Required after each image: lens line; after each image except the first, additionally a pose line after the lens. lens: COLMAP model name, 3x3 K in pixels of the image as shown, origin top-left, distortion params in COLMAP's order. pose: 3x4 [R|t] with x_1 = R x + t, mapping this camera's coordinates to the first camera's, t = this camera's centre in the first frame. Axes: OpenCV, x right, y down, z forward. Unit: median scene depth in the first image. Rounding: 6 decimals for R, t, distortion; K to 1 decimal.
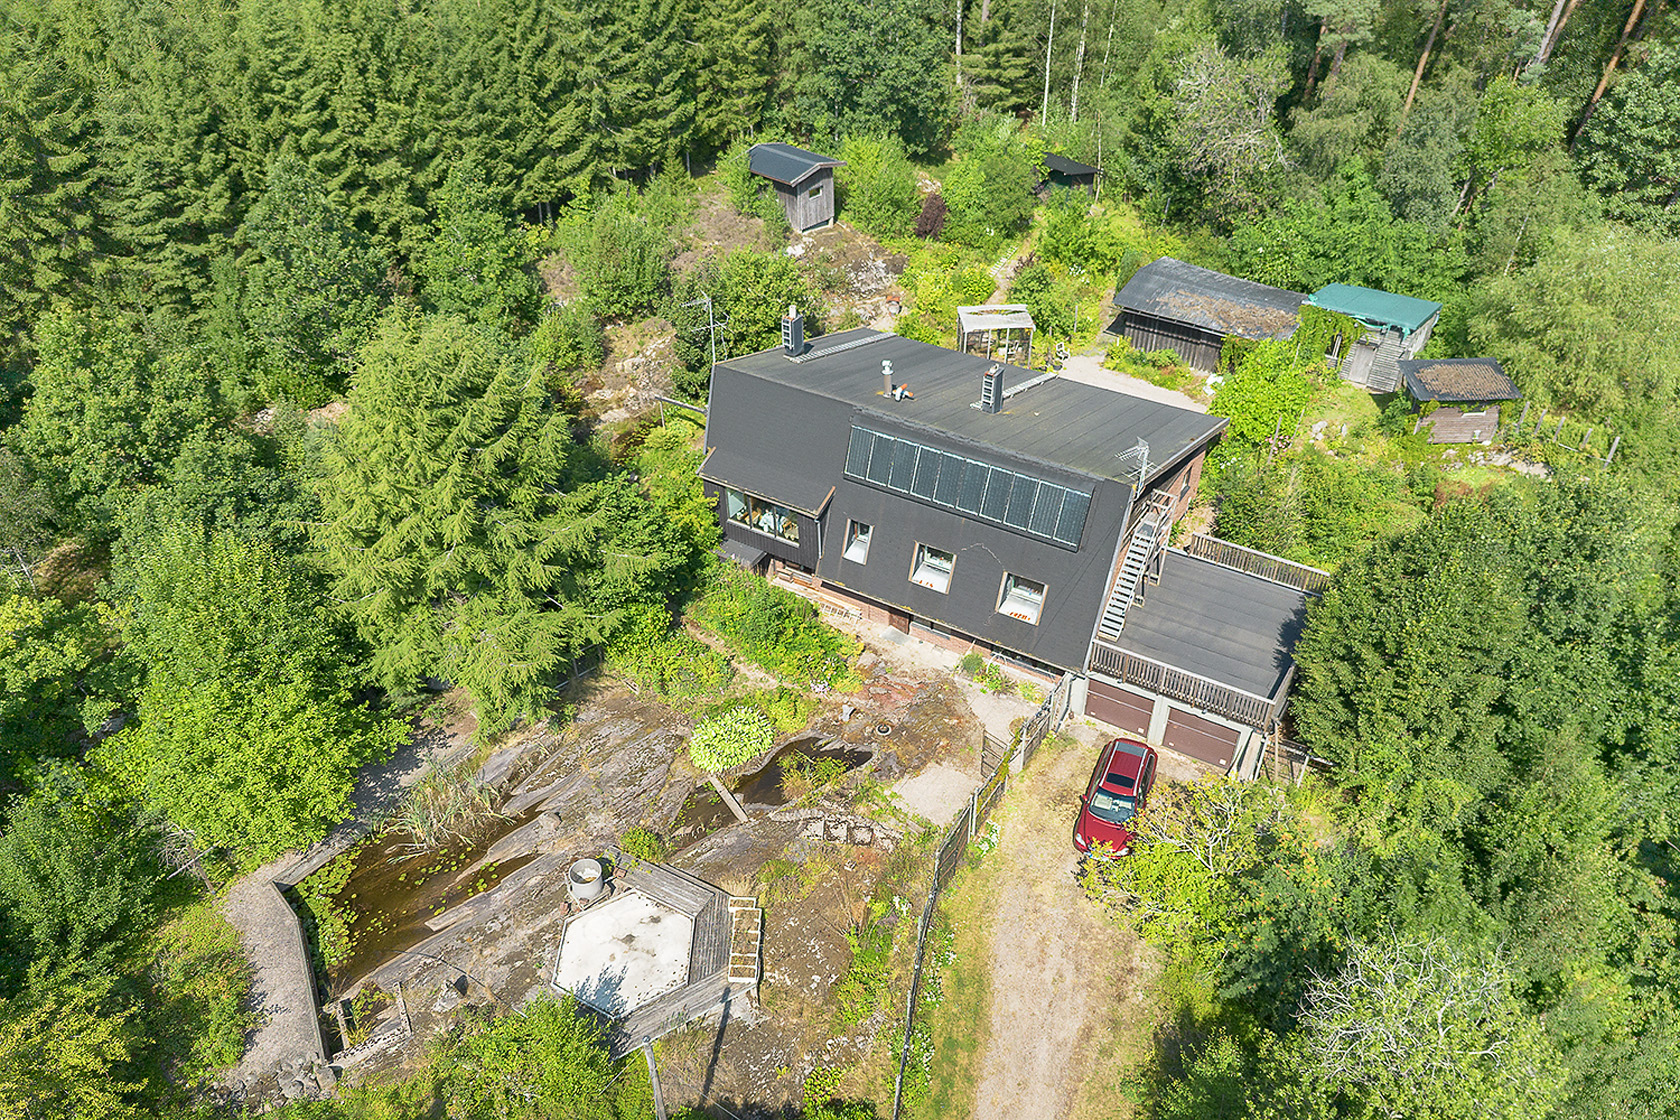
lens RADIAL K [[1202.2, 0, 840.0], [0, 1202.2, 560.0], [0, 0, 1]] dist [0.024452, -0.001431]
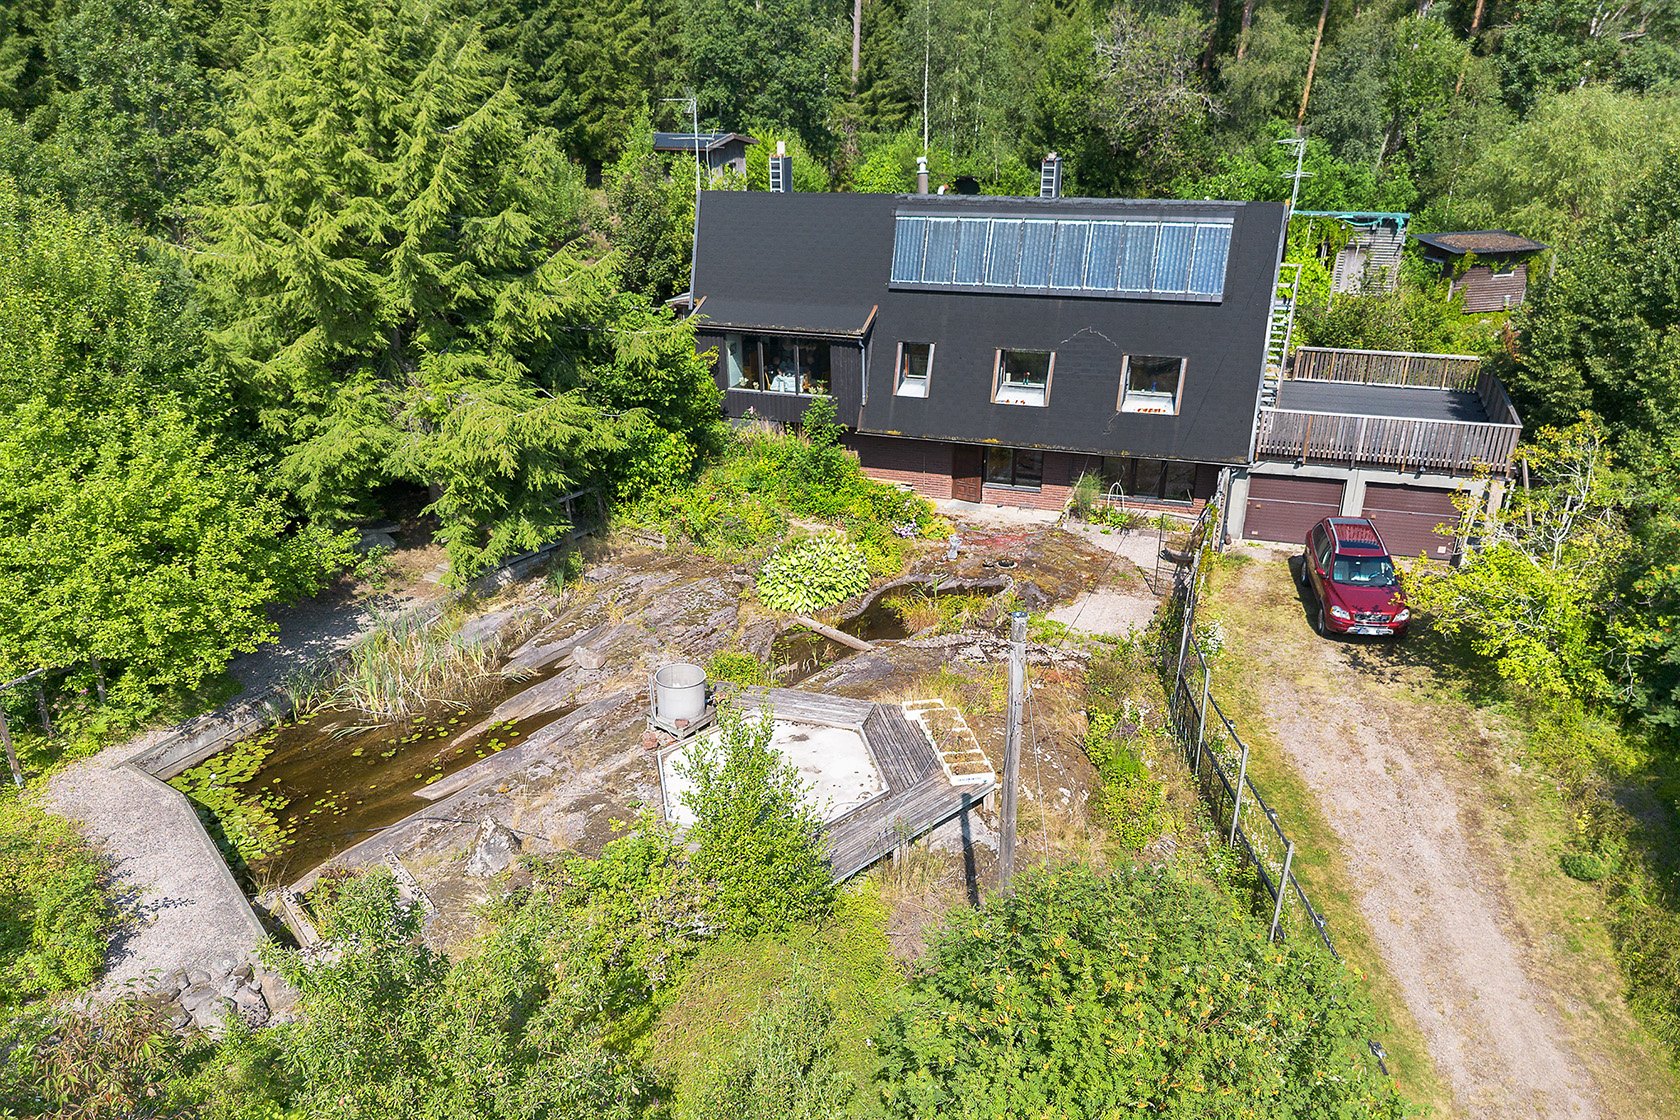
lens RADIAL K [[1202.2, 0, 840.0], [0, 1202.2, 560.0], [0, 0, 1]] dist [0.024452, -0.001431]
pose [[0.978275, -0.080998, 0.190831, -0.226595], [0.125697, 0.963758, -0.235309, 0.332034], [-0.164855, 0.254184, 0.953002, 0.348997]]
